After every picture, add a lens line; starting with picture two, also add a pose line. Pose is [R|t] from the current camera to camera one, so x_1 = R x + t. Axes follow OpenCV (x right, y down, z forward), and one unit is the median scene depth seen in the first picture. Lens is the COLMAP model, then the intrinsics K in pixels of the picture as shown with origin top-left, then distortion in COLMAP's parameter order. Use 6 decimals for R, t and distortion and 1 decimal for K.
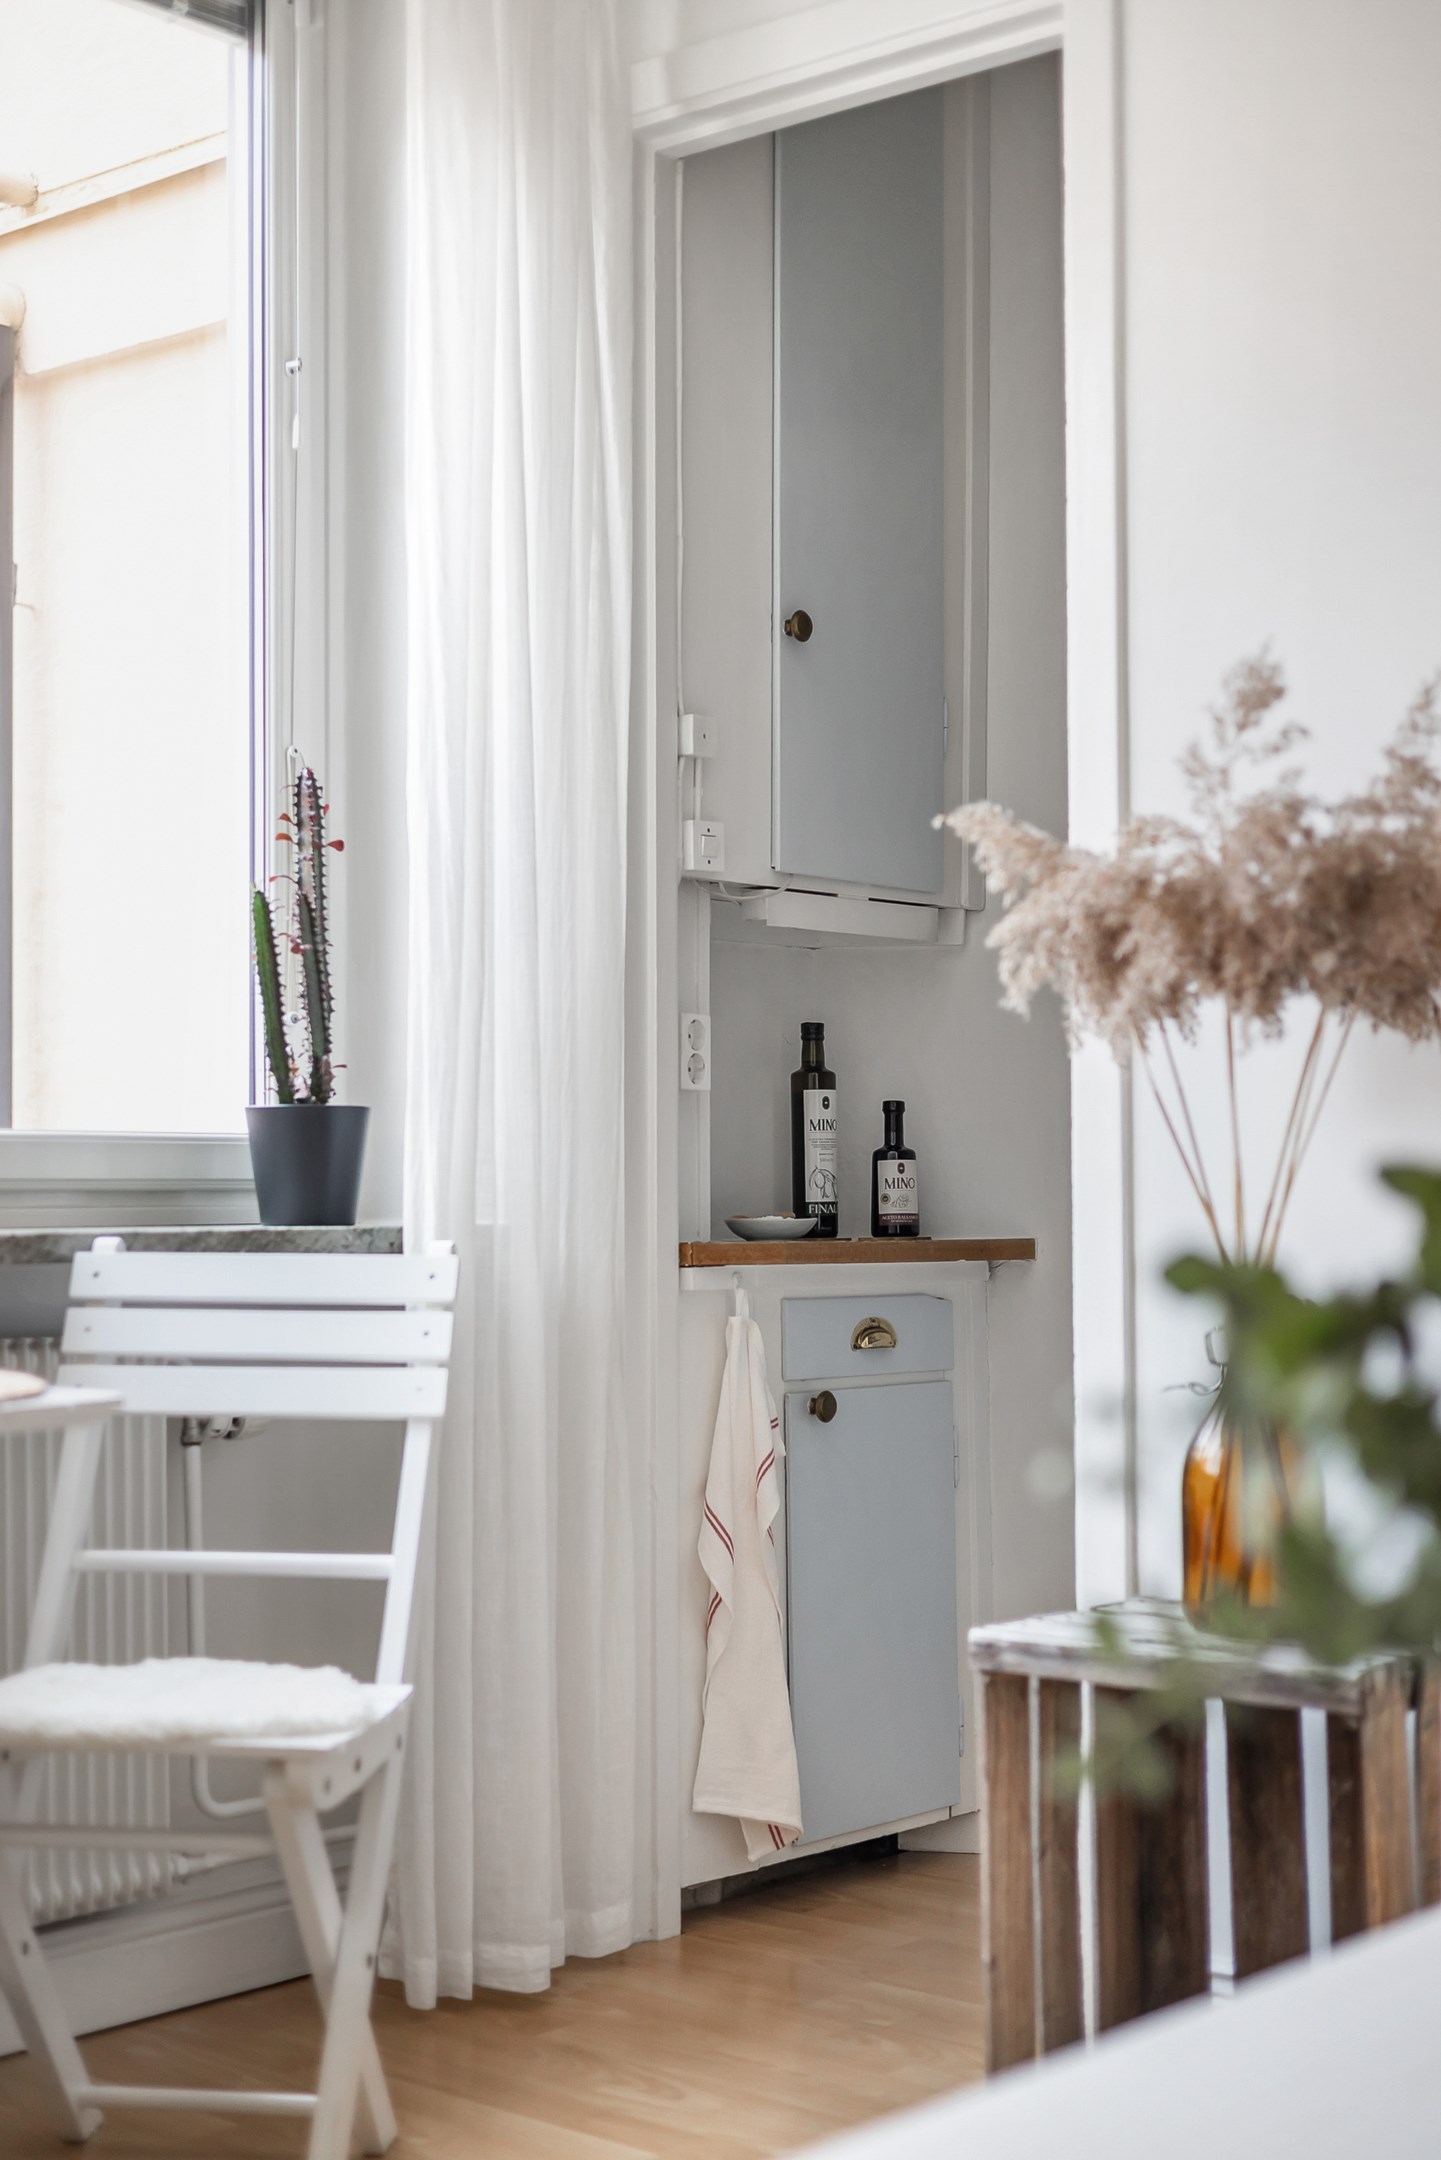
lens RADIAL K [[3155.3, 0, 720.5], [0, 3155.3, 1080.0], [0, 0, 1]] dist [-0.026061, -0.032838]
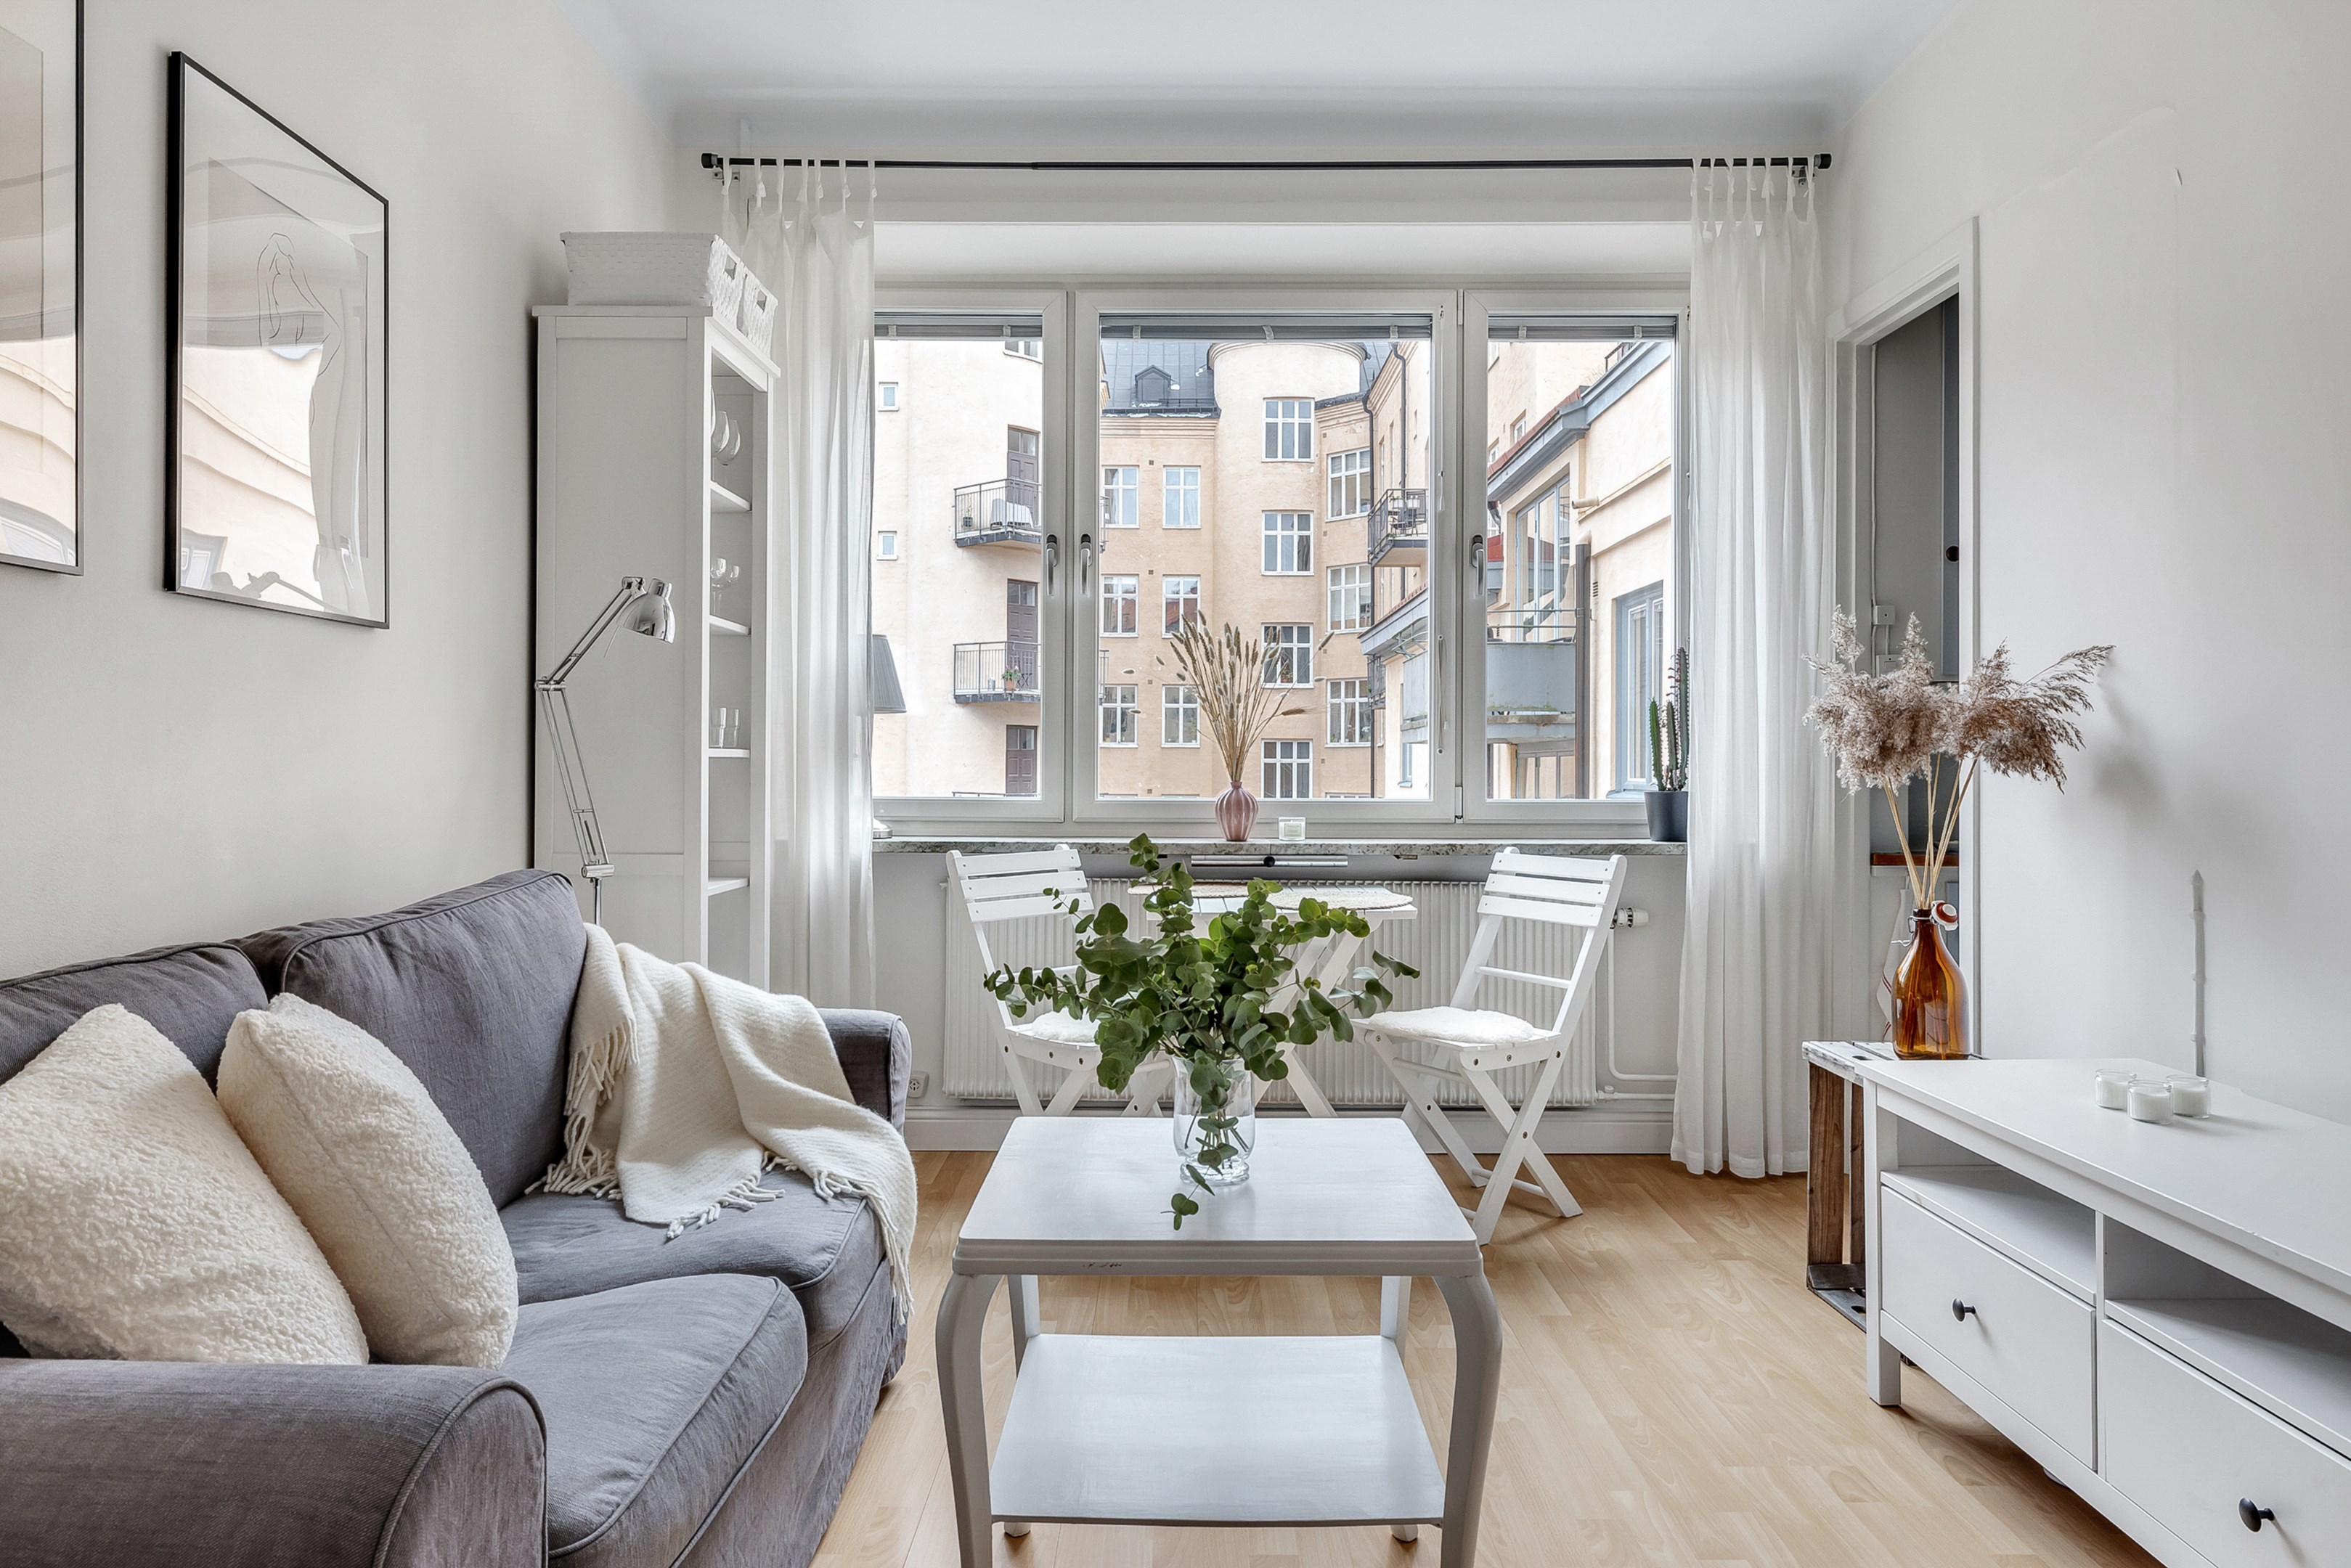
lens RADIAL K [[1432.1, 0, 1175.5], [0, 1432.1, 784.0], [0, 0, 1]] dist [-0.002477, -0.001698]
pose [[0.699600, 0.018637, -0.714292, 0.421525], [0.012790, 0.999173, 0.038597, -0.047993], [0.714421, -0.036139, 0.698783, -0.026020]]
